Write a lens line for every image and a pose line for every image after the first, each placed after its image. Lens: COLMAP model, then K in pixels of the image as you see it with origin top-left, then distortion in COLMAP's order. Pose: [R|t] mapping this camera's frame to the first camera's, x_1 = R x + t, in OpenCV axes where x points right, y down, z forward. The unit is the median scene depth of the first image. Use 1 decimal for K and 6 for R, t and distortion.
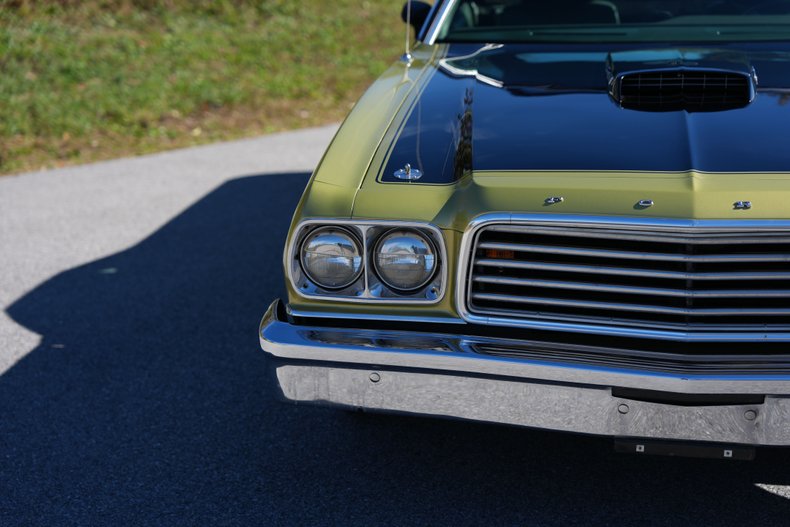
lens RADIAL K [[1425.4, 0, 395.0], [0, 1425.4, 263.5], [0, 0, 1]] dist [0.280668, -0.038437]
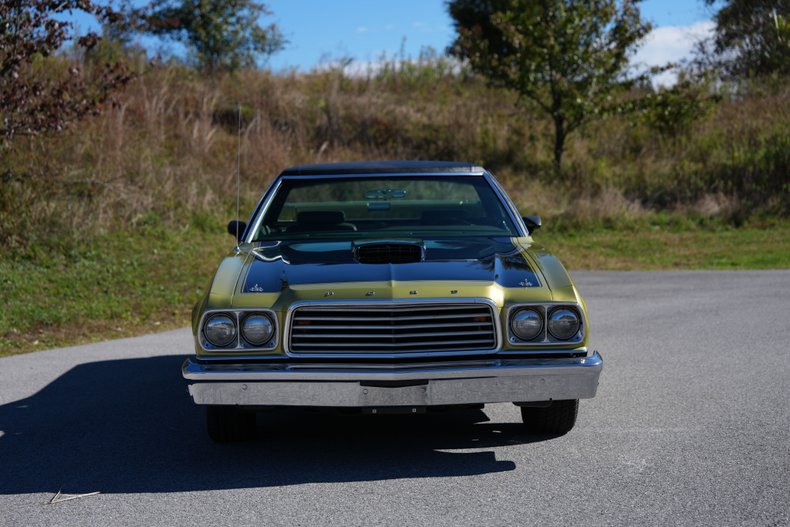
lens RADIAL K [[1158.3, 0, 395.0], [0, 1158.3, 263.5], [0, 0, 1]] dist [0.212368, -0.005136]
pose [[0.983463, -0.025205, 0.179348, -0.092802], [0.054114, 0.985926, -0.158180, 0.173793], [-0.172837, 0.165270, 0.970986, -0.642899]]
